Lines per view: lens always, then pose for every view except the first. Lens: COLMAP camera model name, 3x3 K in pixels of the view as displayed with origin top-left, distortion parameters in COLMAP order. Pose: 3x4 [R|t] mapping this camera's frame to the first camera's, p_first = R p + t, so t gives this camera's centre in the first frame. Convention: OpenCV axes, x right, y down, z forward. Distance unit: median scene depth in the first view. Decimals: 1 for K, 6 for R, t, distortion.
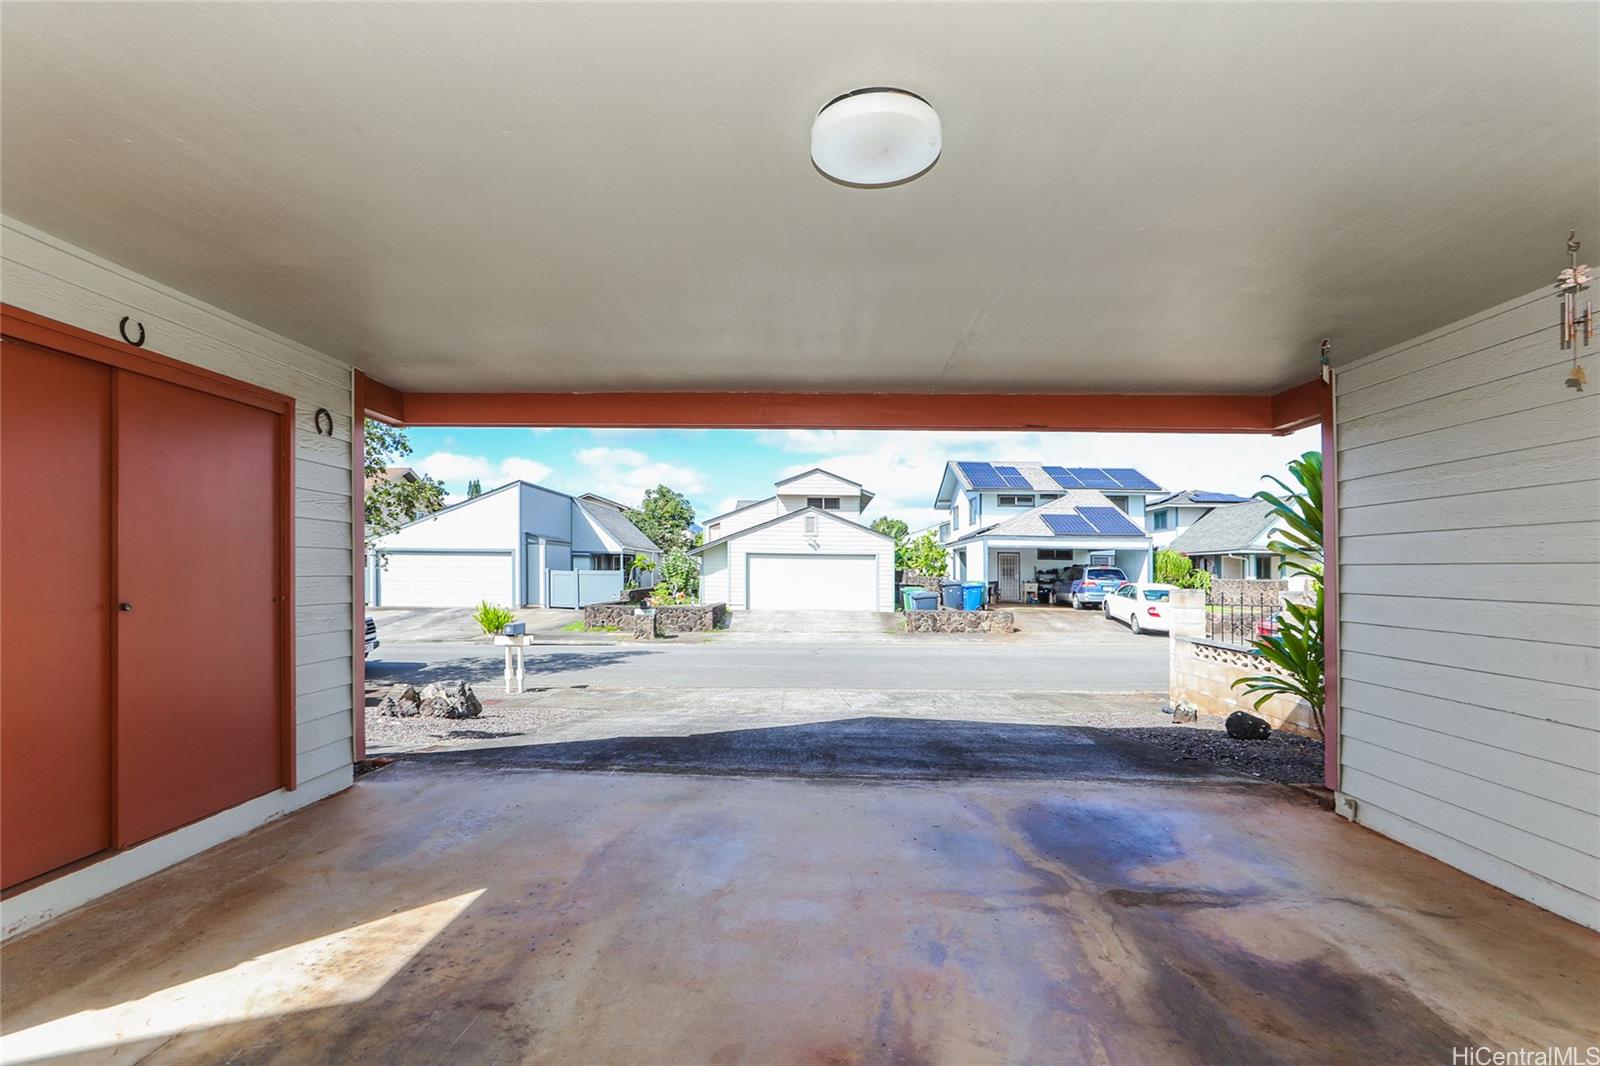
lens RADIAL K [[733.4, 0, 762.2], [0, 733.4, 565.0], [0, 0, 1]] dist [-0.001984, -0.000197]
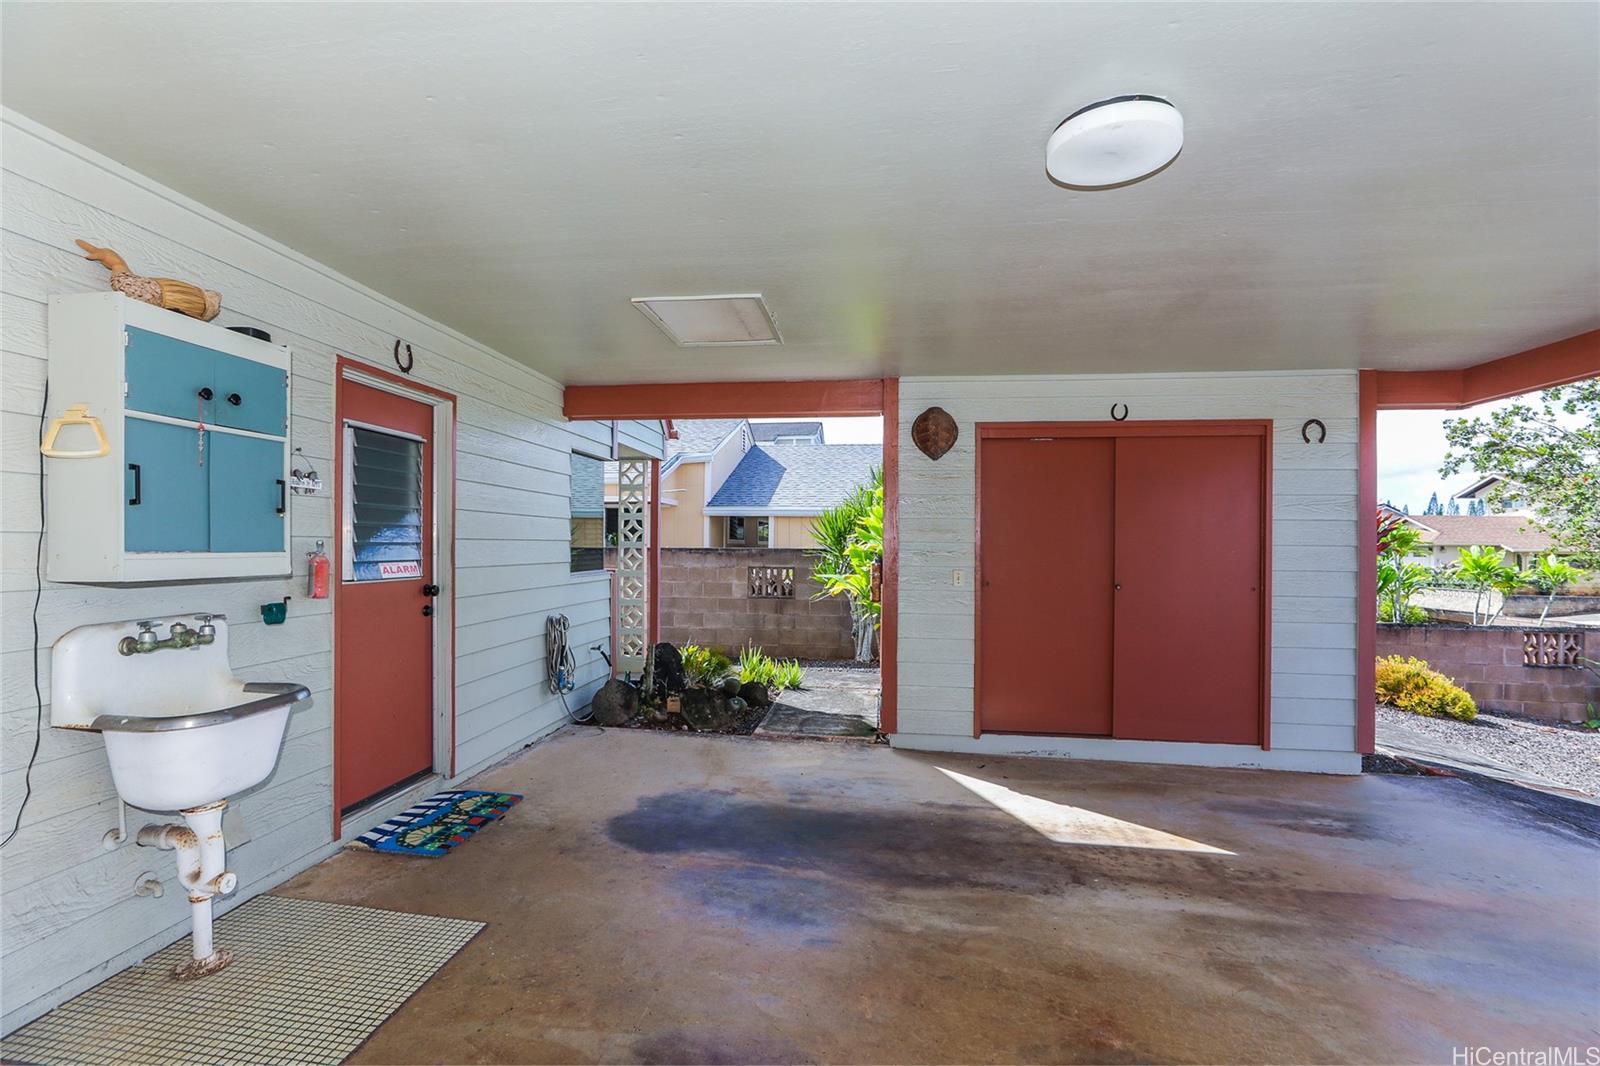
lens RADIAL K [[733.4, 0, 790.3], [0, 733.4, 546.0], [0, 0, 1]] dist [-0.001984, -0.000197]
pose [[-0.058252, -0.013071, -0.998216, 0.630513], [-0.005126, 0.999905, -0.012794, -0.004953], [0.998289, 0.004371, -0.058314, 0.317973]]
